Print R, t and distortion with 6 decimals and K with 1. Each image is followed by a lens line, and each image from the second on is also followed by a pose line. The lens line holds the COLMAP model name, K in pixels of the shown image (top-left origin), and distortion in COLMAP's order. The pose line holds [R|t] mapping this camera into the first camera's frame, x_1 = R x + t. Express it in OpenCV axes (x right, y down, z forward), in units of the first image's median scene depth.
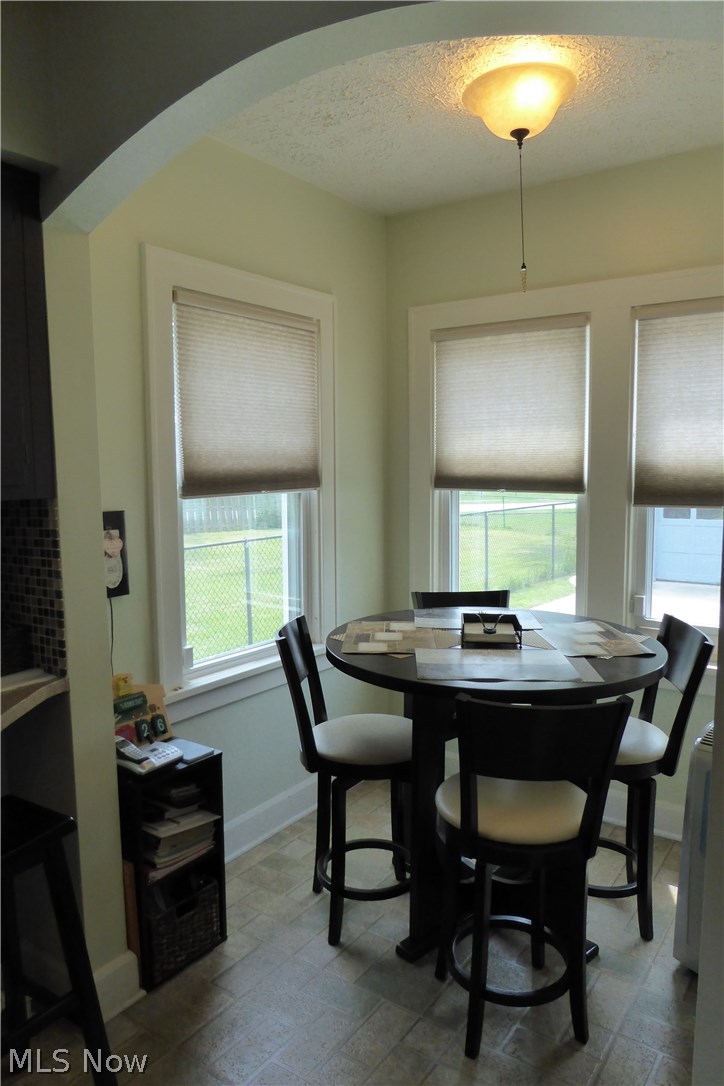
lens RADIAL K [[778.6, 0, 362.0], [0, 778.6, 543.0], [0, 0, 1]] dist [-0.024799, 0.000356]
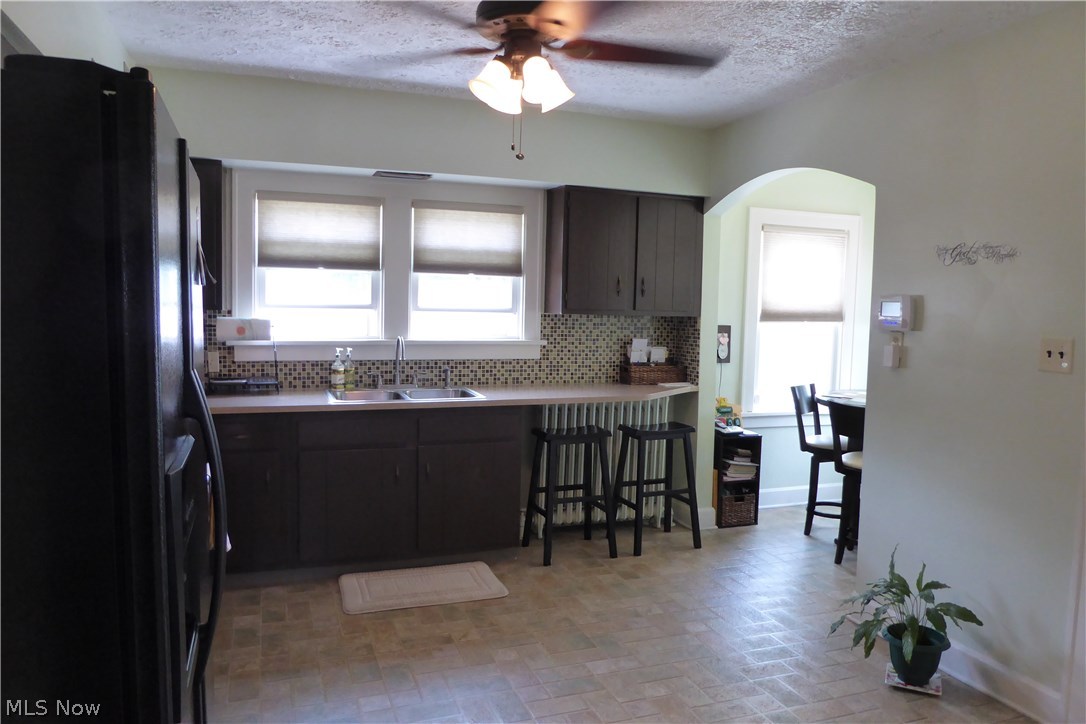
lens RADIAL K [[778.6, 0, 556.9], [0, 778.6, 359.9], [0, 0, 1]] dist [-0.024799, 0.000356]
pose [[0.827018, 0.073034, -0.557412, 0.572143], [-0.091440, 0.995797, -0.005195, 0.122328], [0.554689, 0.055266, 0.830220, -1.215220]]
